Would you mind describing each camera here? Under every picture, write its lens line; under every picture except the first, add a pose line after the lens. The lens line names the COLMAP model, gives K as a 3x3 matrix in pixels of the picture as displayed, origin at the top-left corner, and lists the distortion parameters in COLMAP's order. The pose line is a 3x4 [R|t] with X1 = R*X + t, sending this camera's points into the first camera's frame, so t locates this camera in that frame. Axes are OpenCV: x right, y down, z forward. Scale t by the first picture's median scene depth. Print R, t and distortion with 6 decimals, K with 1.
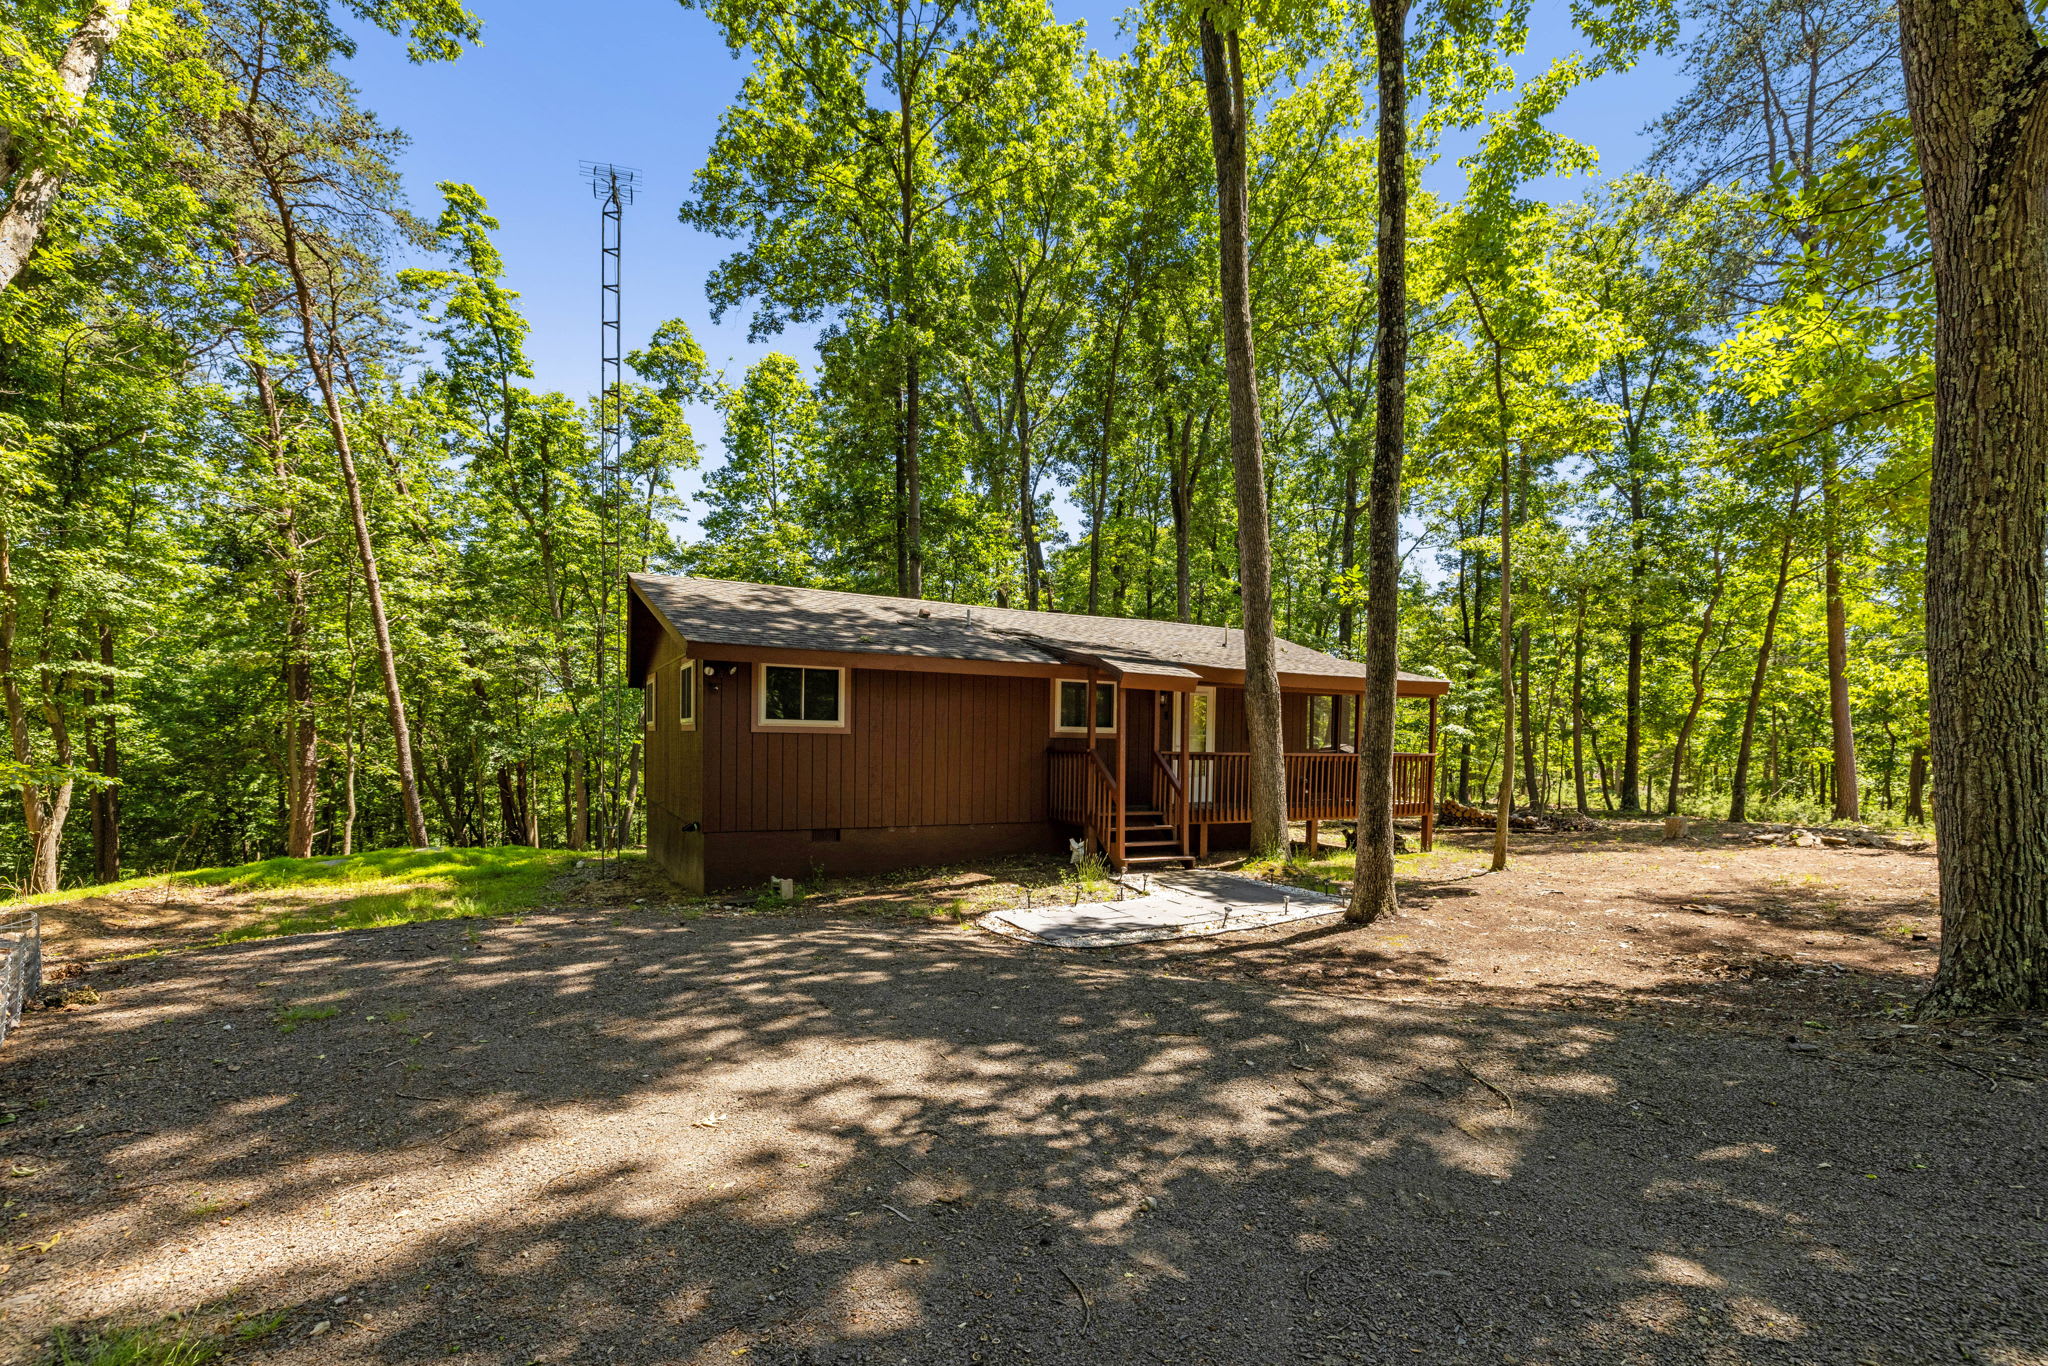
lens RADIAL K [[810.4, 0, 1073.2], [0, 810.4, 778.3], [0, 0, 1]] dist [0.000051, -0.000056]
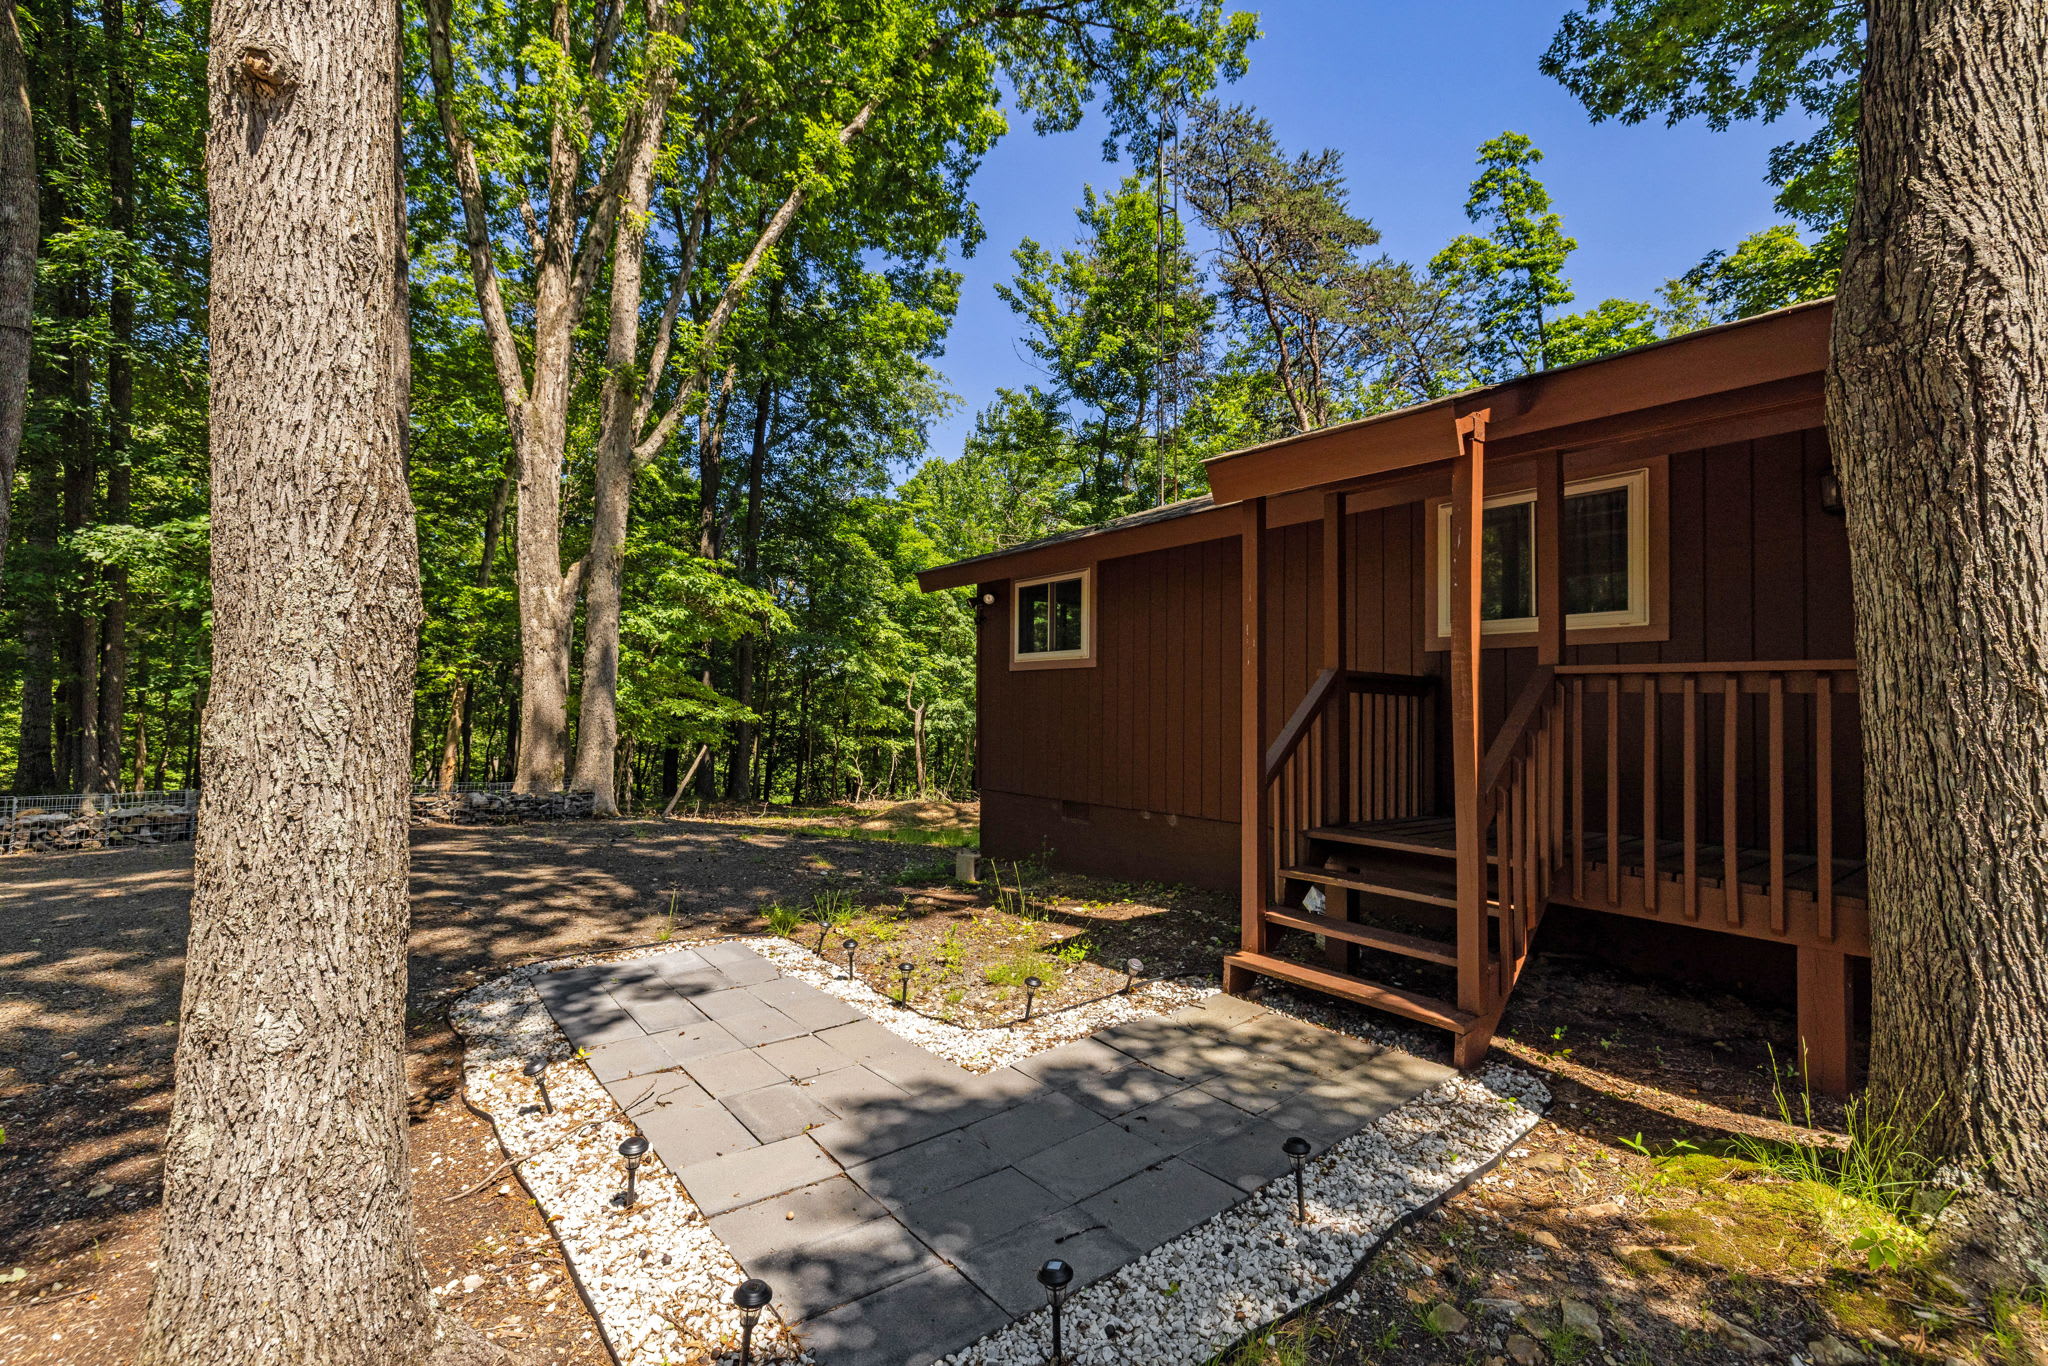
lens RADIAL K [[861.8, 0, 1056.1], [0, 861.8, 704.0], [0, 0, 1]] dist [-0.002539, -0.000454]
pose [[0.171037, -0.020671, -0.985048, 0.334924], [-0.047596, 0.998439, -0.029216, 0.000070], [0.984114, 0.051881, 0.169786, 0.635056]]
